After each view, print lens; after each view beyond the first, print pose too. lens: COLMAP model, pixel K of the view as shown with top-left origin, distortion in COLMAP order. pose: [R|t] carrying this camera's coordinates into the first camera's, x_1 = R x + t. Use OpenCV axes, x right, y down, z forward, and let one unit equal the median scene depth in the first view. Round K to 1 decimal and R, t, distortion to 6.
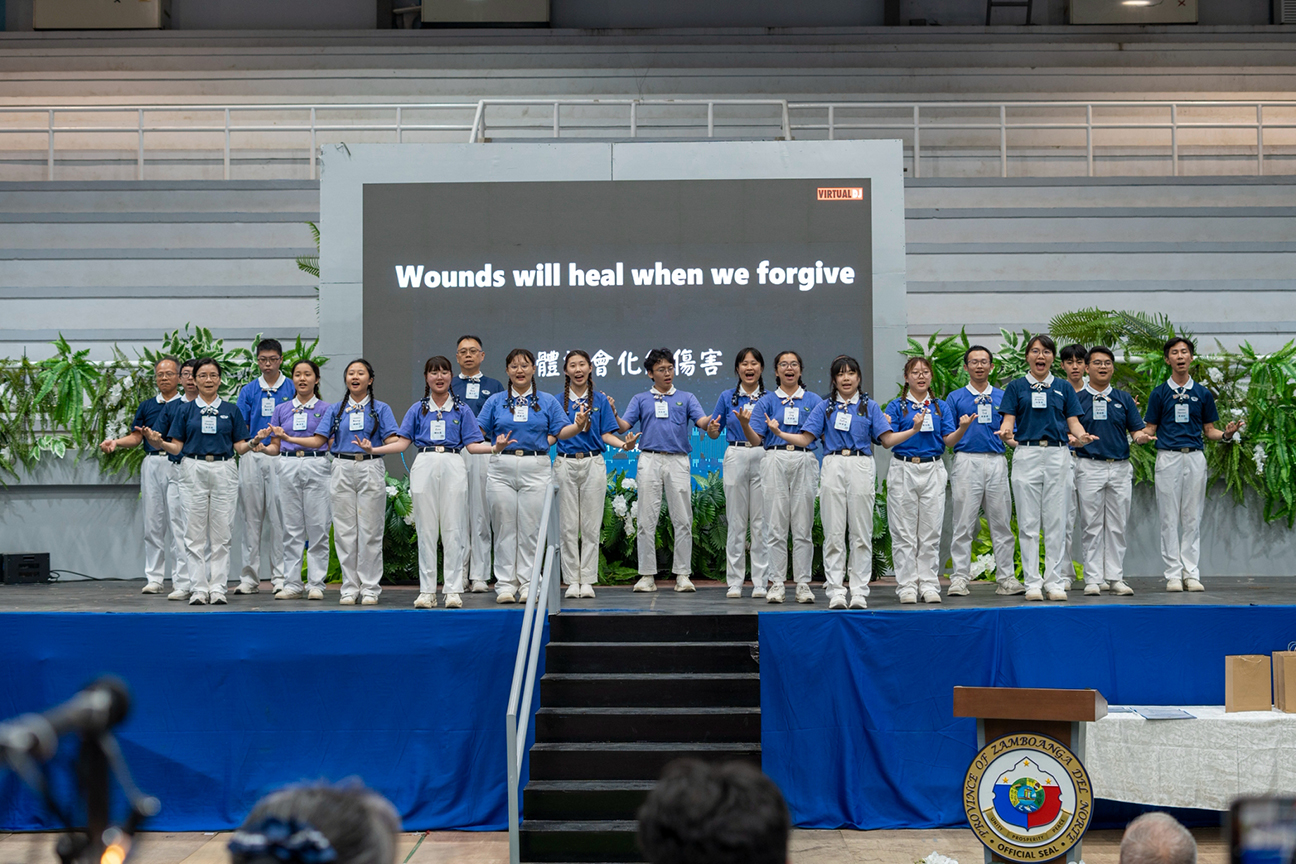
lens RADIAL K [[2181.6, 0, 648.0], [0, 2181.6, 432.0], [0, 0, 1]] dist [-0.021369, -0.148066]
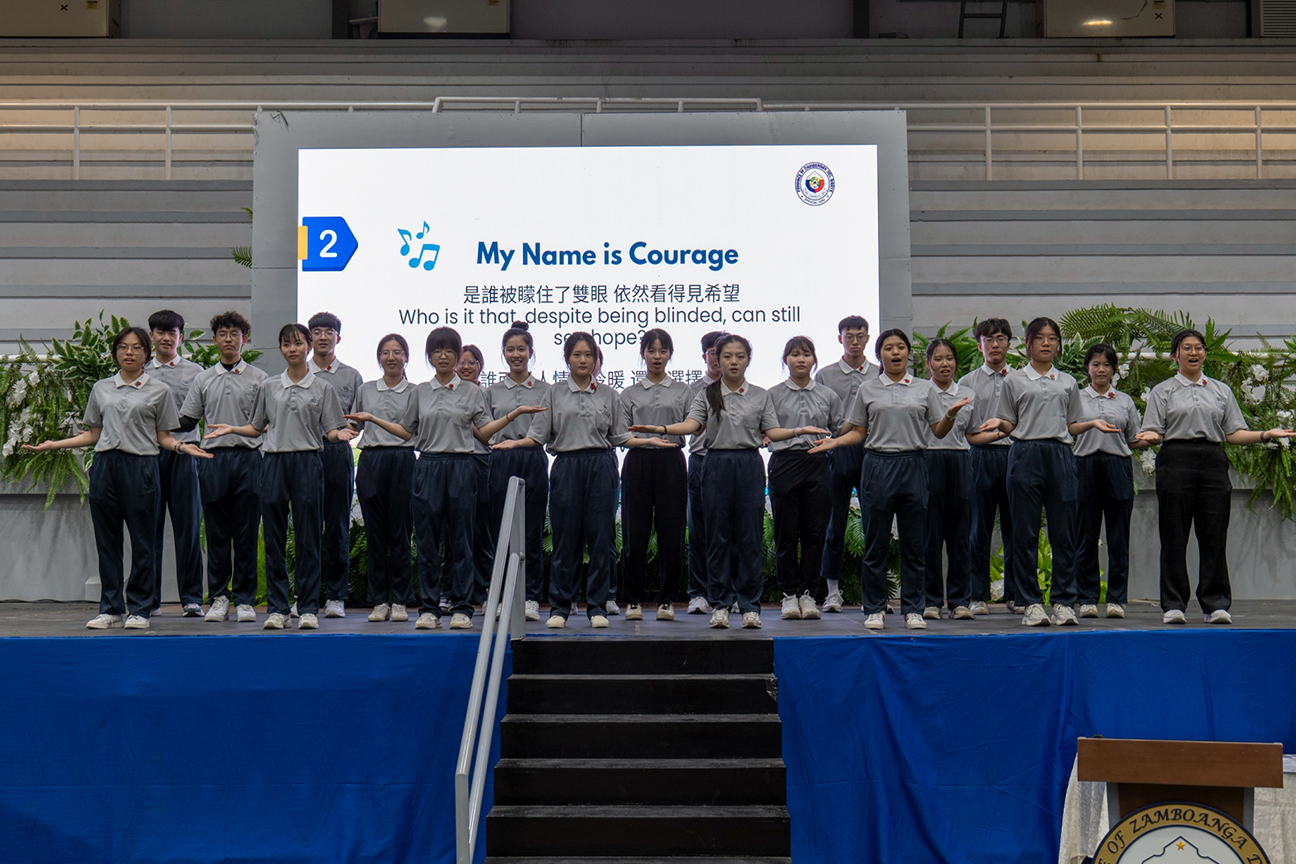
lens RADIAL K [[2181.6, 0, 648.0], [0, 2181.6, 432.0], [0, 0, 1]] dist [-0.021369, -0.148066]
pose [[0.999814, 0.002952, 0.019063, -0.006124], [-0.002699, 0.999908, -0.013290, 0.010227], [-0.019100, 0.013236, 0.999730, 0.112747]]
